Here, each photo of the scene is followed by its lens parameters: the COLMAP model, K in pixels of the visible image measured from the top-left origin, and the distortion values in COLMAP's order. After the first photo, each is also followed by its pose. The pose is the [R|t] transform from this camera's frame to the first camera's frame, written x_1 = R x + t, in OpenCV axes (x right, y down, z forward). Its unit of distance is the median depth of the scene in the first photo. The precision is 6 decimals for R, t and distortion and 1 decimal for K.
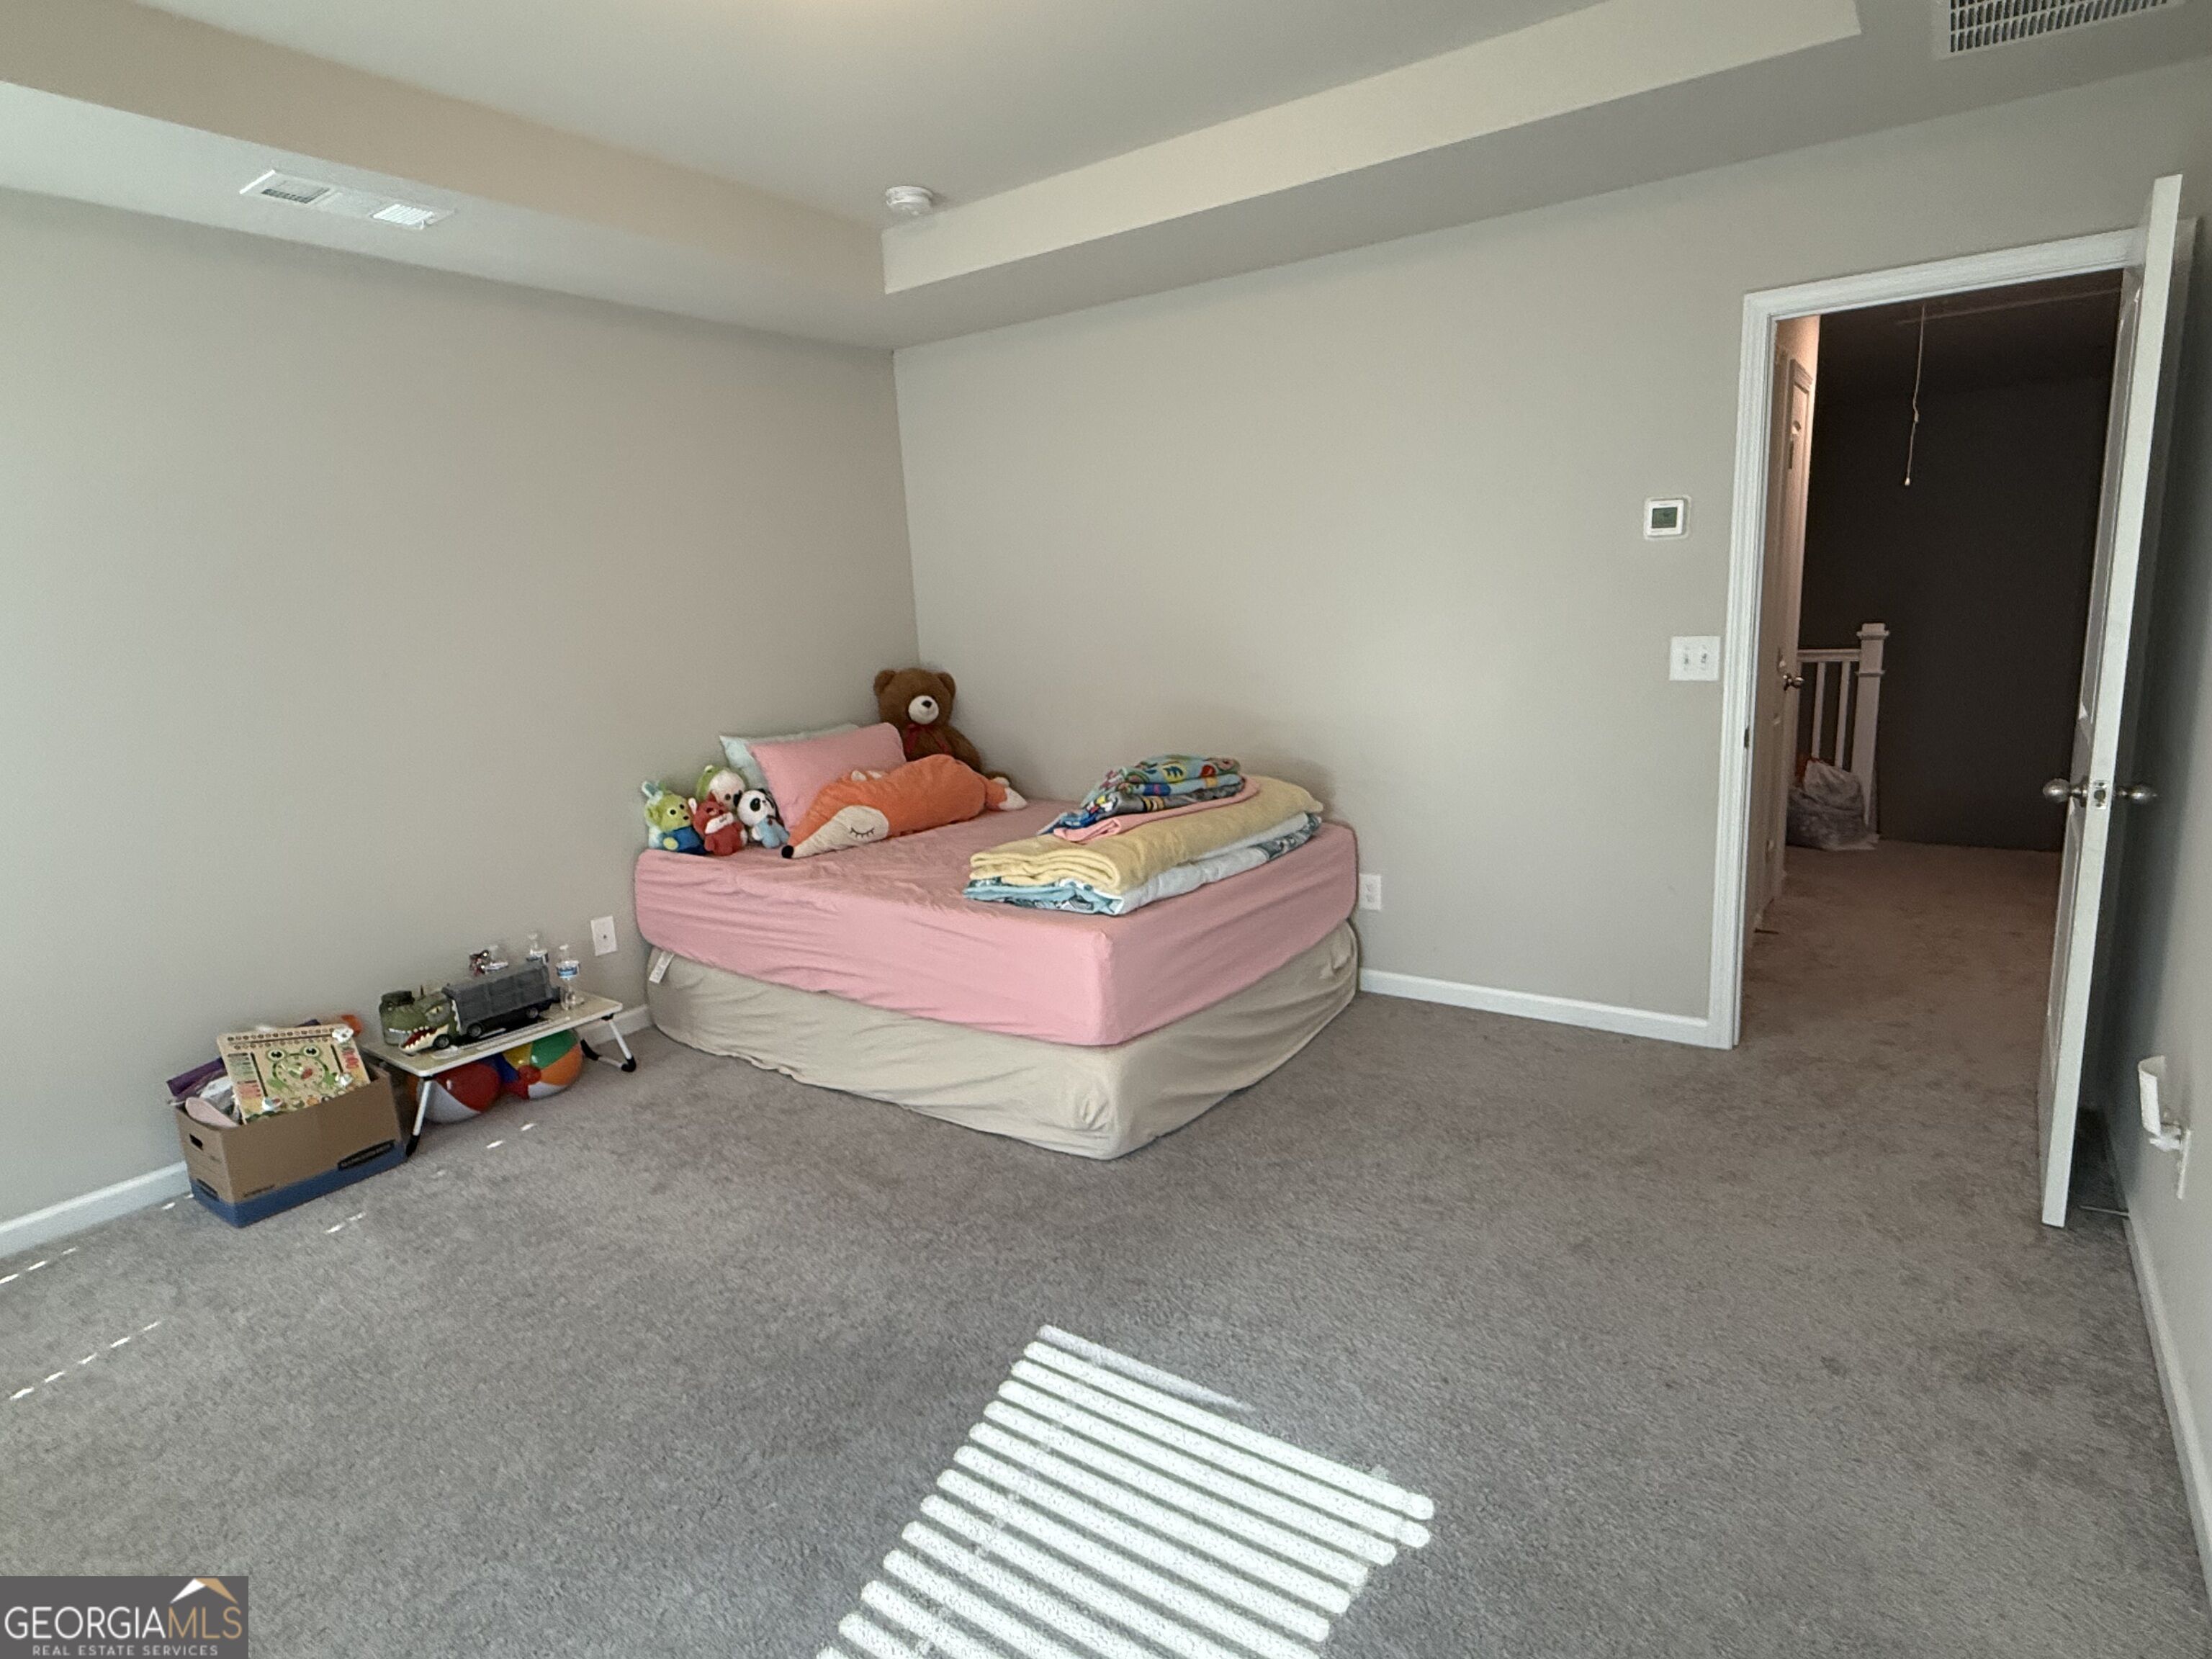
lens RADIAL K [[1181.3, 0, 1100.8], [0, 1181.3, 826.5], [0, 0, 1]] dist [0.002150, 0.002108]
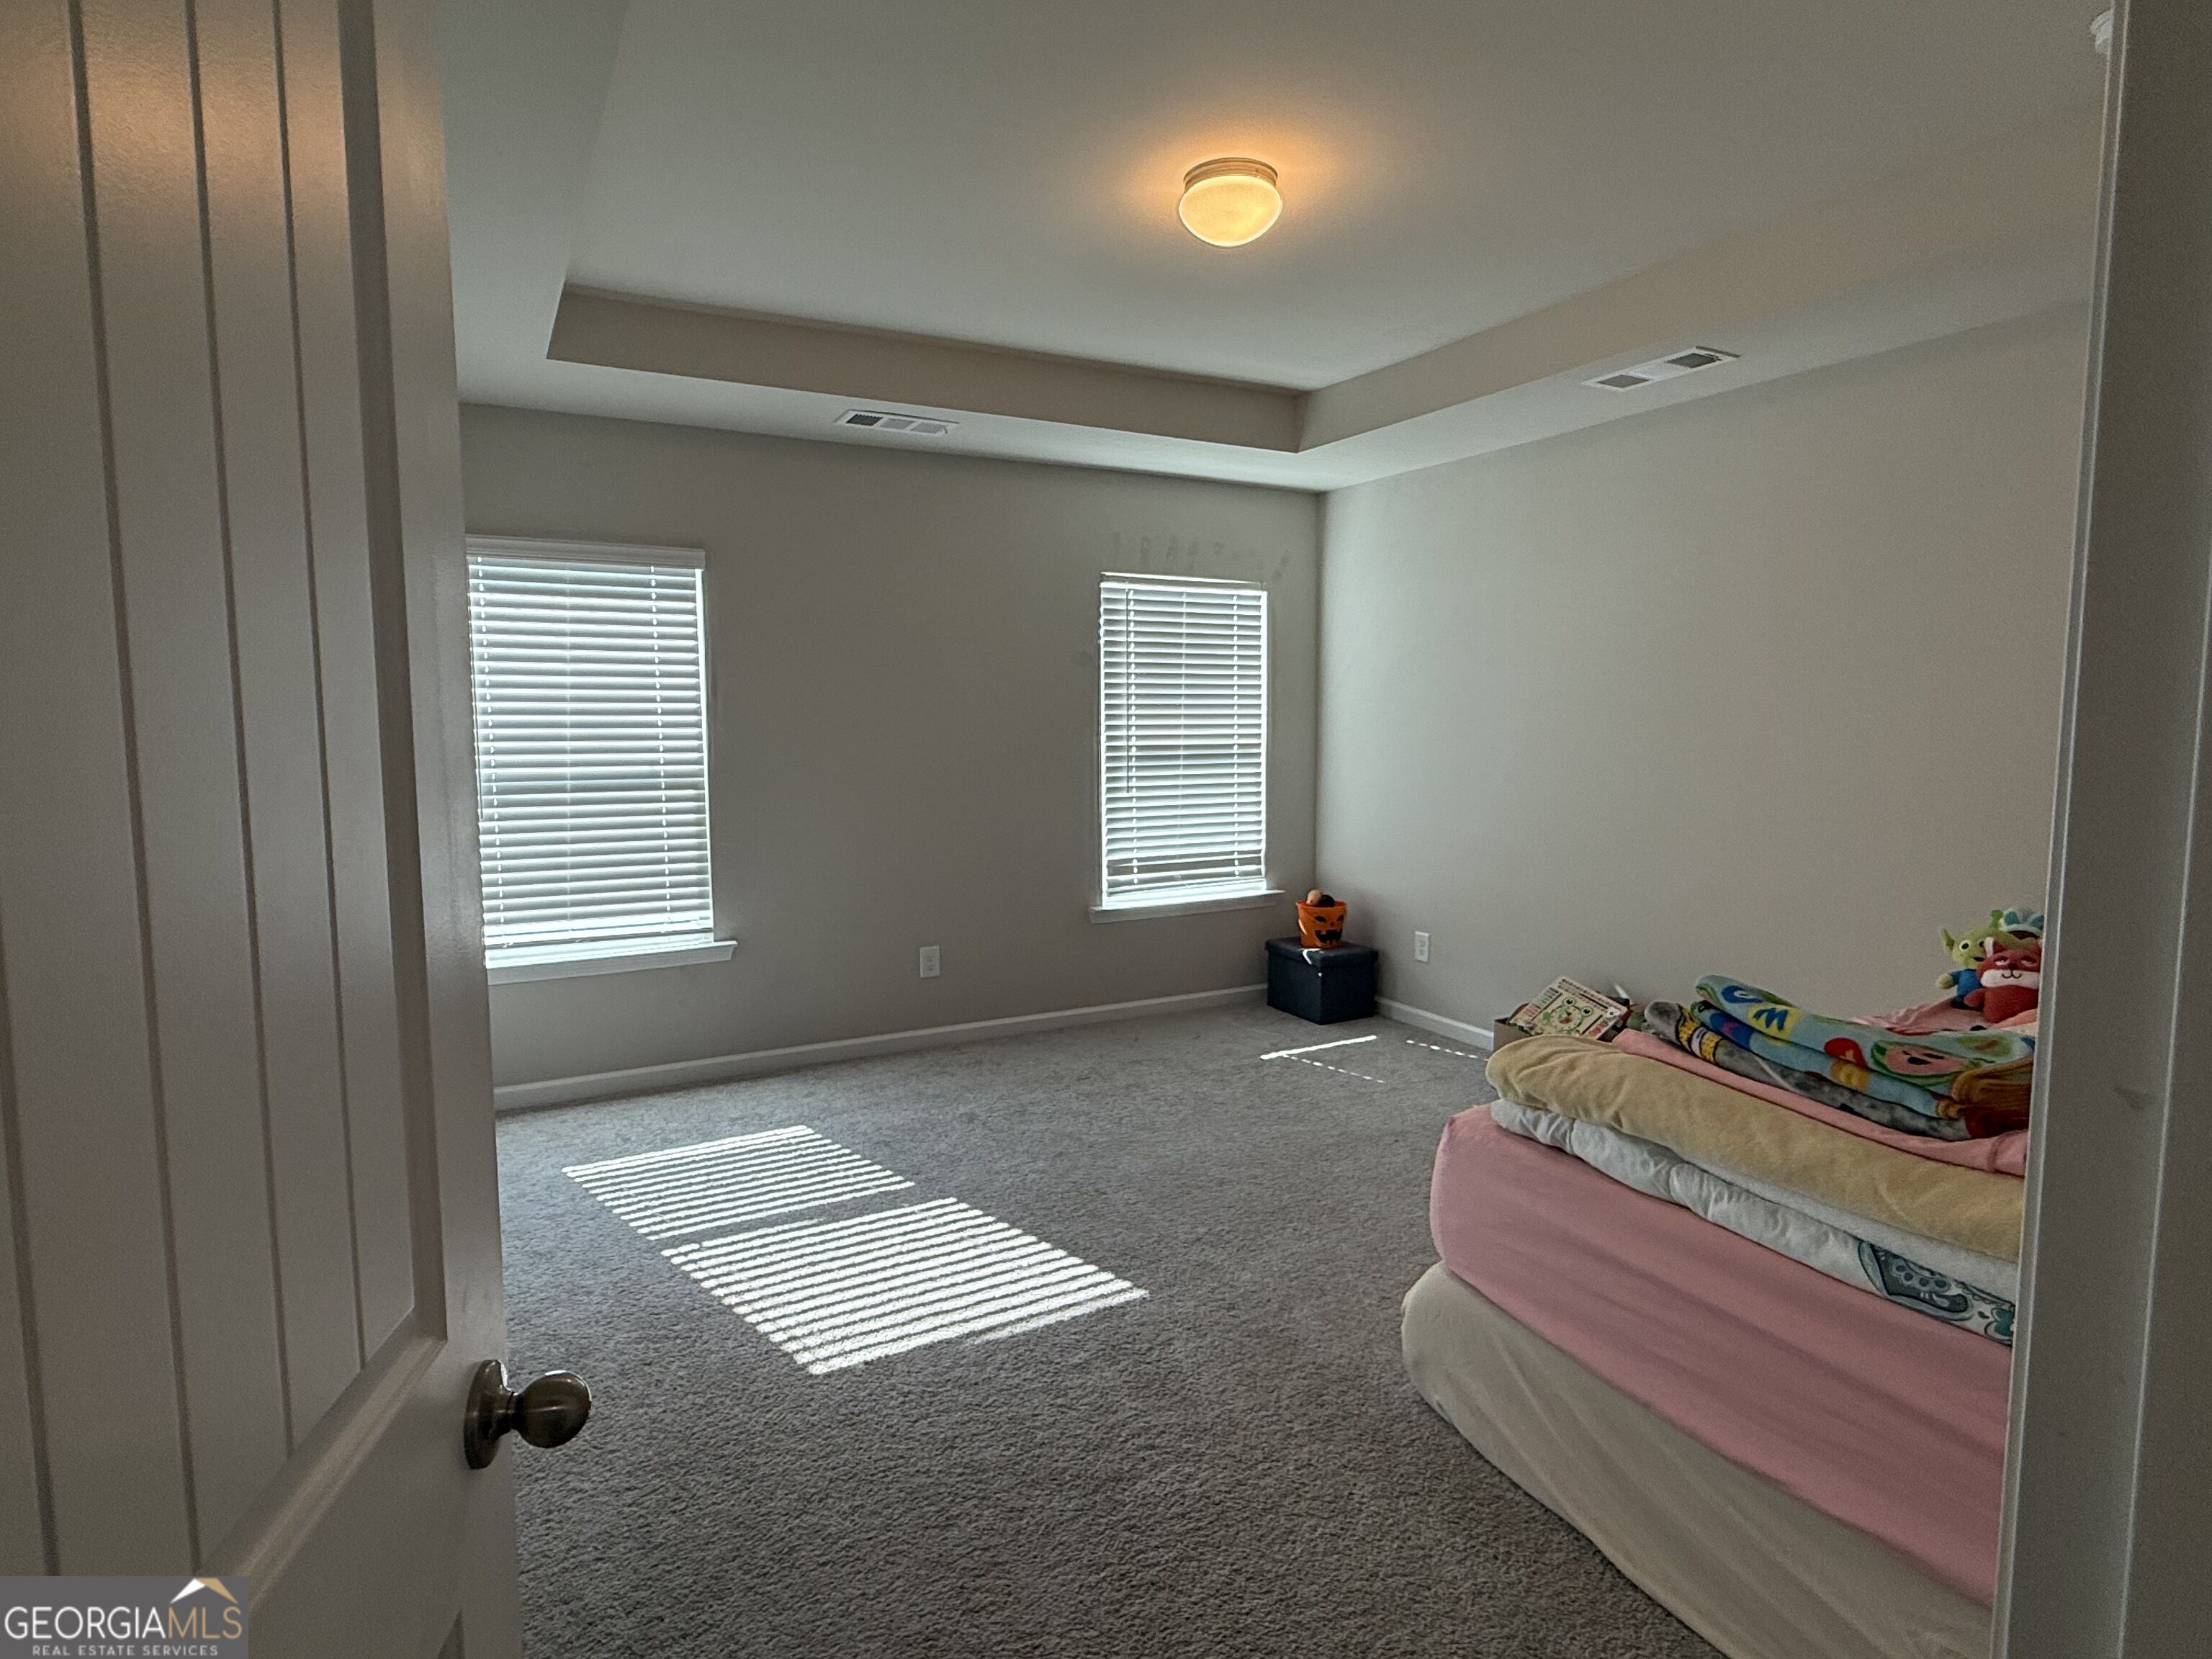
lens RADIAL K [[1181.3, 0, 1100.8], [0, 1181.3, 826.5], [0, 0, 1]] dist [0.002150, 0.002108]
pose [[-0.441782, 0.136692, -0.886647, 0.698594], [-0.142172, 0.965167, 0.219637, -0.215486], [0.885785, 0.223088, -0.406960, 0.945859]]
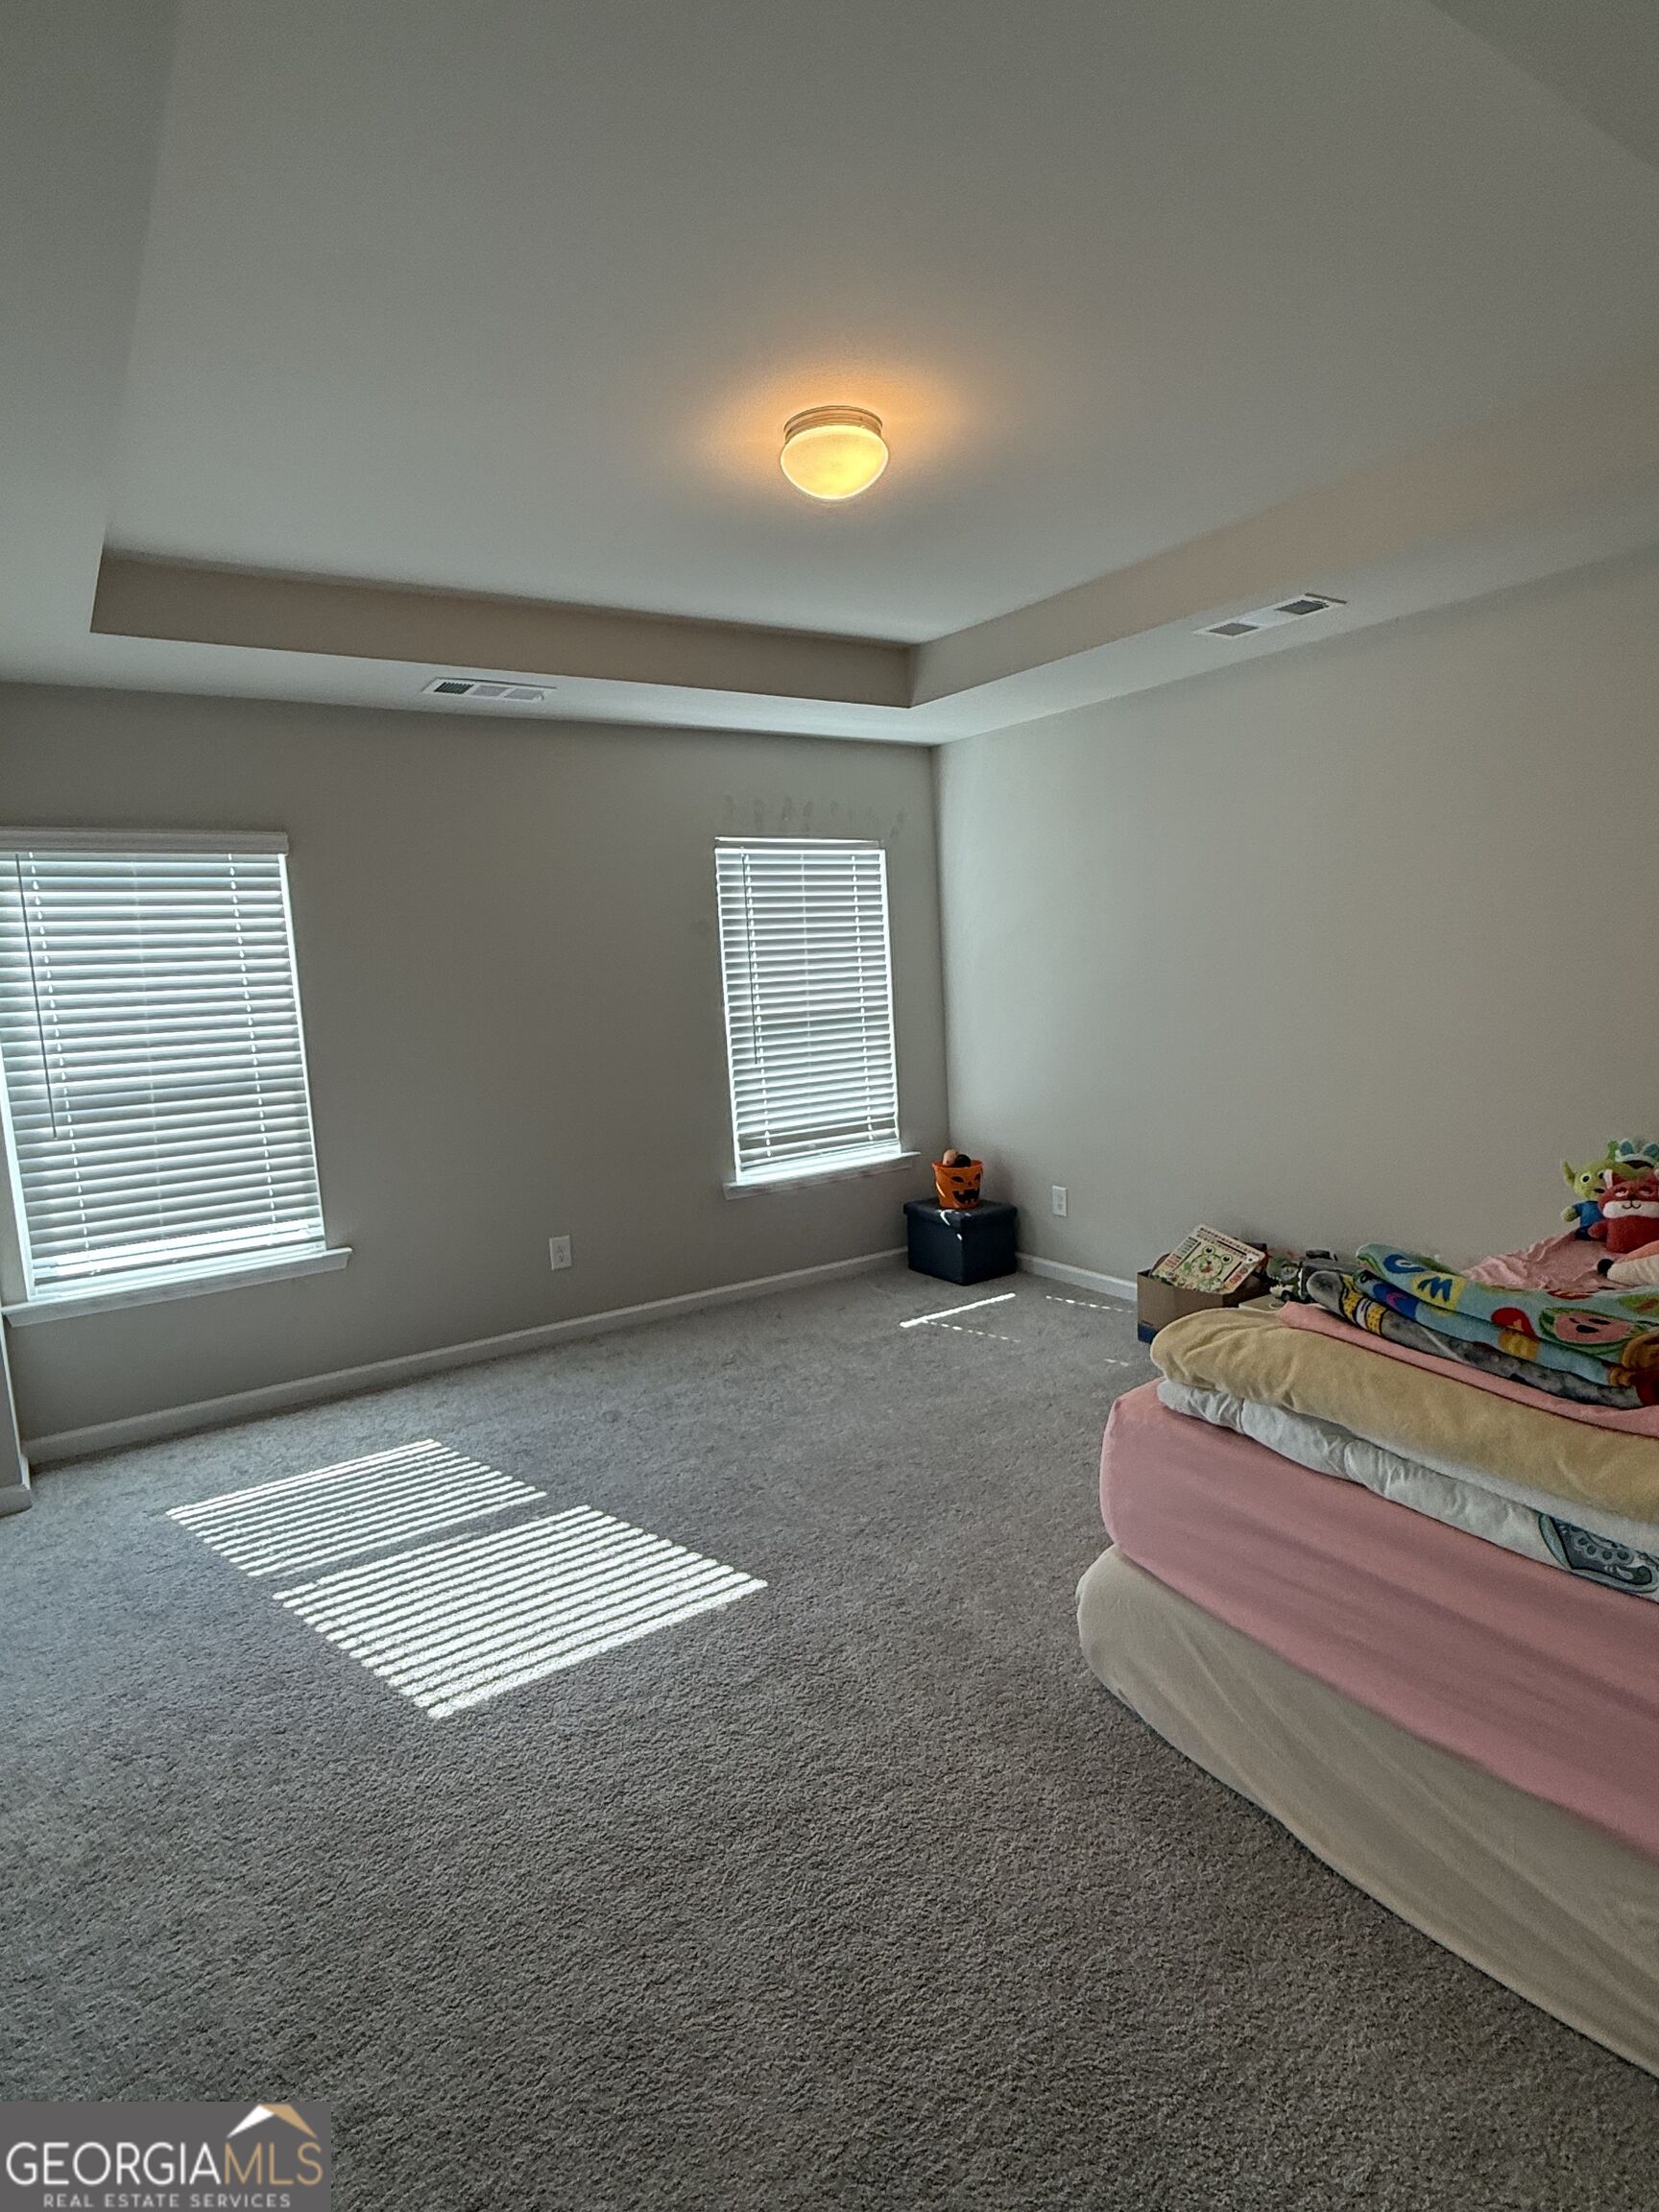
lens RADIAL K [[1185.3, 0, 834.1], [0, 1185.3, 1105.8], [0, 0, 1]] dist [0.002650, 0.002667]
pose [[-0.348559, 0.180434, -0.919755, 0.666380], [-0.105630, 0.967482, 0.229827, -0.230721], [0.931316, 0.177262, -0.318166, 0.918464]]
